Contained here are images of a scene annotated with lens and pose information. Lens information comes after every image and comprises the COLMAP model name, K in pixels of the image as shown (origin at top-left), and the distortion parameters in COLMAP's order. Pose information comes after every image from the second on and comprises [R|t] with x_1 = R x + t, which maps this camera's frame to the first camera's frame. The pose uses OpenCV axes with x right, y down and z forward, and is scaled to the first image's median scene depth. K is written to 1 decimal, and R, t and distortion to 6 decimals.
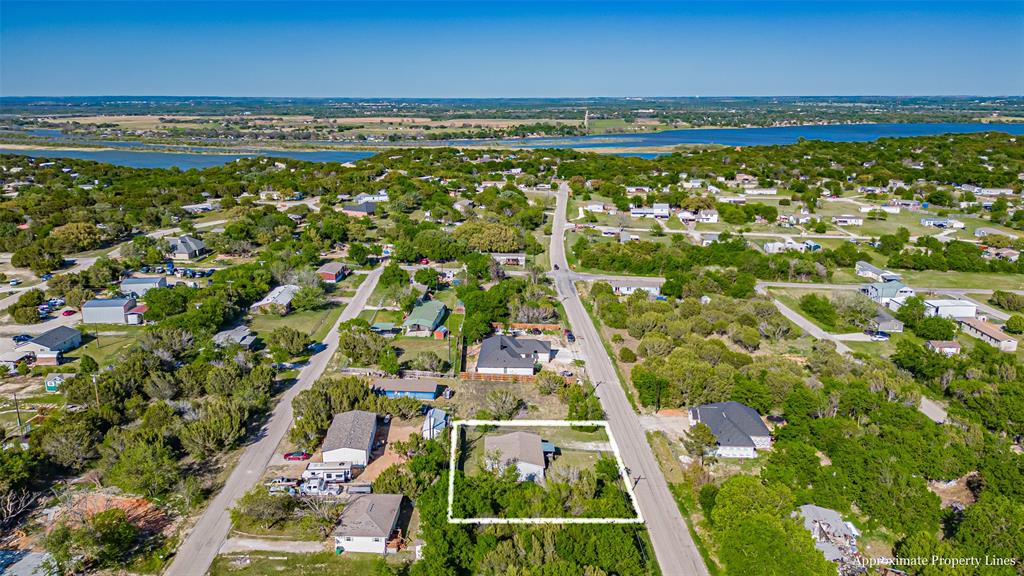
lens RADIAL K [[719.2, 0, 507.5], [0, 719.2, 289.6], [0, 0, 1]] dist [0.079250, -0.085177]
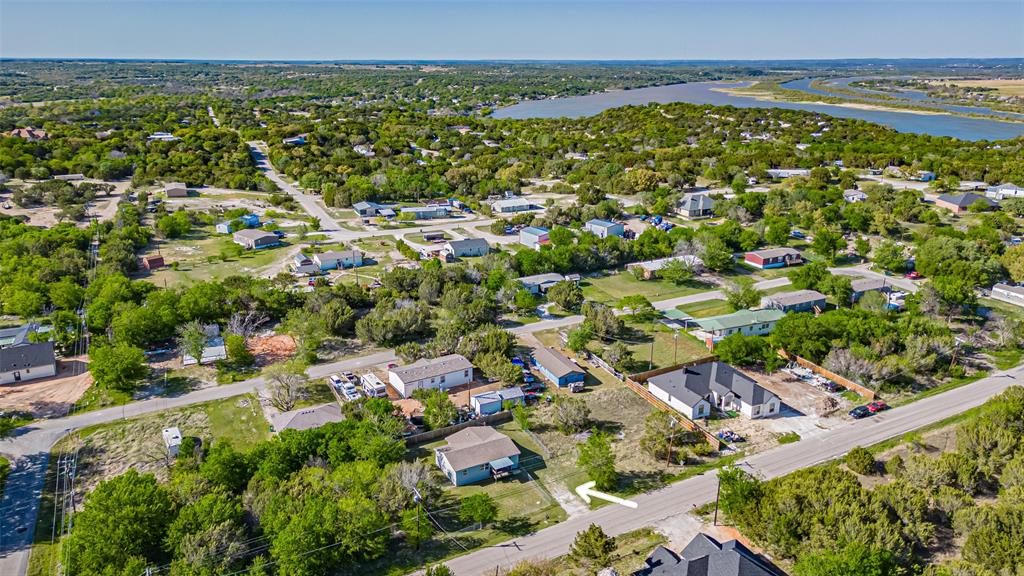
lens RADIAL K [[744.9, 0, 509.6], [0, 744.9, 288.9], [0, 0, 1]] dist [0.096364, -0.118521]
pose [[0.470422, 0.259706, -0.843360, 0.395825], [-0.228137, 0.959014, 0.168067, -0.069614], [0.852442, 0.113340, 0.510390, 0.275171]]
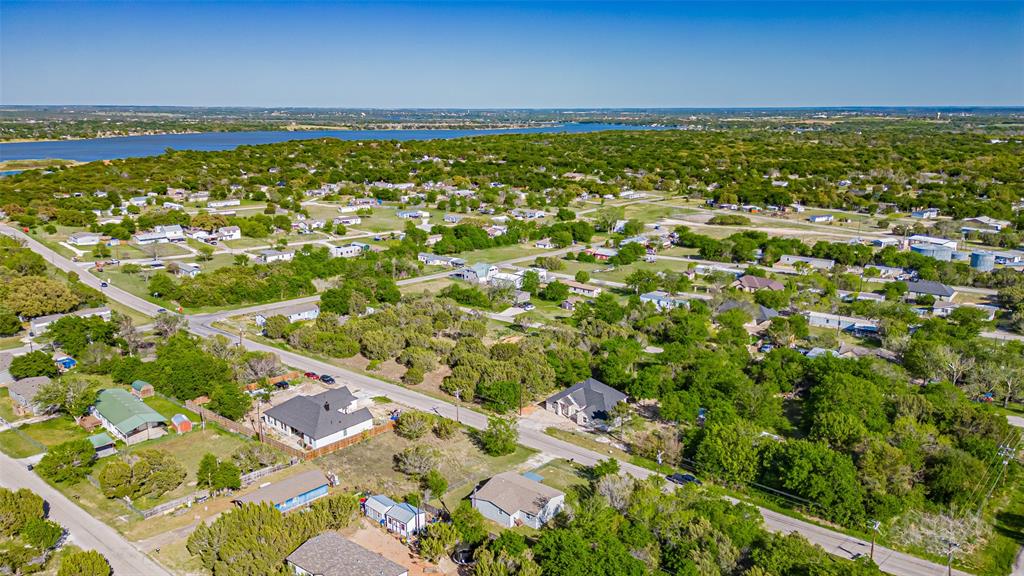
lens RADIAL K [[719.2, 0, 507.5], [0, 719.2, 289.6], [0, 0, 1]] dist [0.079250, -0.085177]
pose [[0.639041, -0.188536, 0.745709, -0.317027], [0.198255, 0.977110, 0.077144, -0.049727], [-0.743184, 0.098542, 0.661791, 0.200663]]
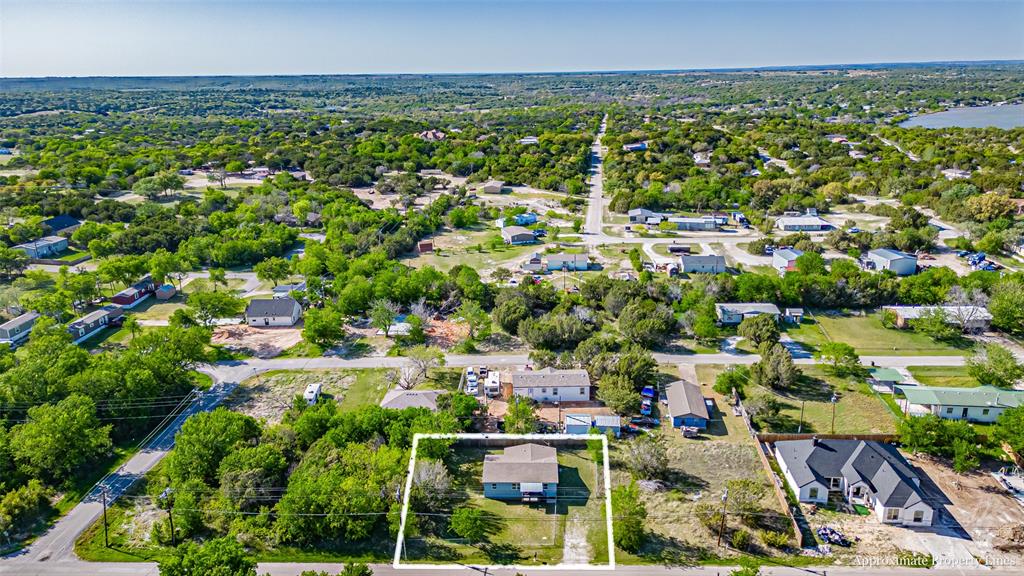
lens RADIAL K [[719.2, 0, 507.5], [0, 719.2, 289.6], [0, 0, 1]] dist [0.079250, -0.085177]
pose [[-0.053519, 0.290272, -0.955446, 0.410109], [-0.239013, 0.925281, 0.294496, -0.120281], [0.969540, 0.244125, 0.019858, 0.468703]]
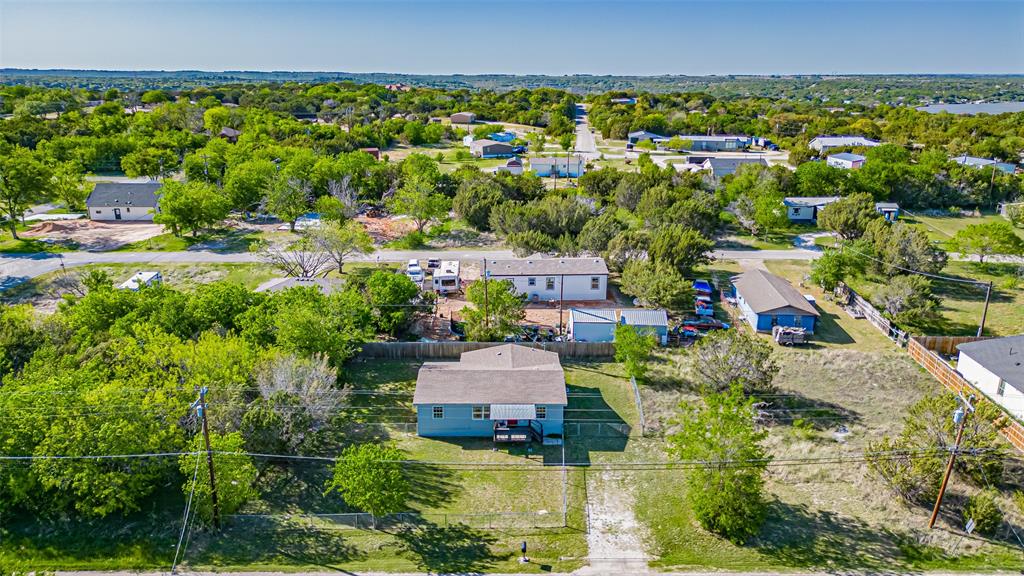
lens RADIAL K [[719.2, 0, 507.5], [0, 719.2, 289.6], [0, 0, 1]] dist [0.079250, -0.085177]
pose [[-0.020480, 0.283633, -0.958714, 0.222005], [-0.258734, 0.924746, 0.279110, 0.021666], [0.965732, 0.253768, 0.054447, 0.497790]]
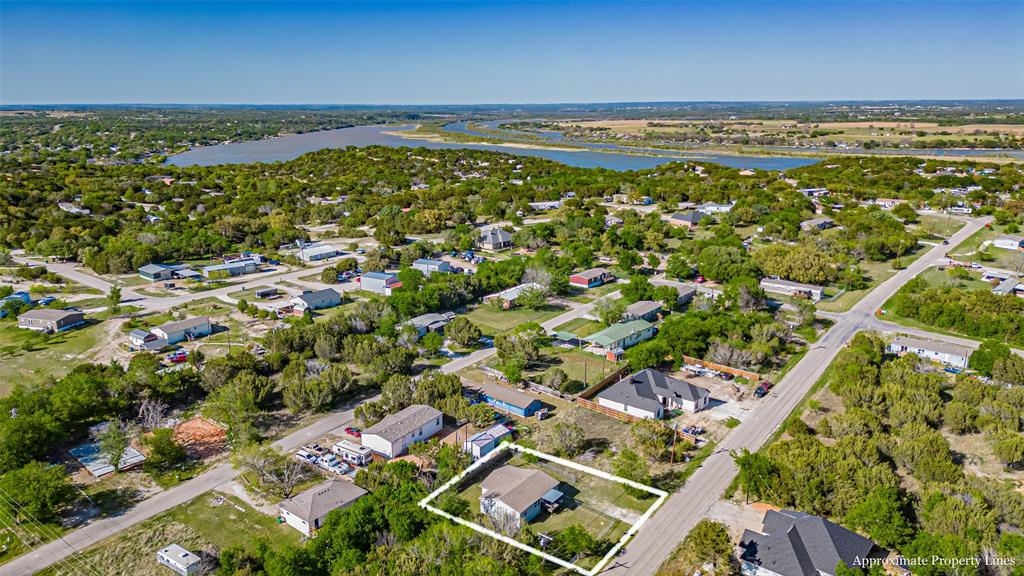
lens RADIAL K [[737.8, 0, 510.6], [0, 737.8, 271.1], [0, 0, 1]] dist [0.078594, -0.090827]
pose [[0.803542, 0.129089, -0.581082, 0.264275], [-0.149176, 0.988720, 0.013362, -0.030049], [0.576252, 0.075946, 0.813736, 0.110016]]
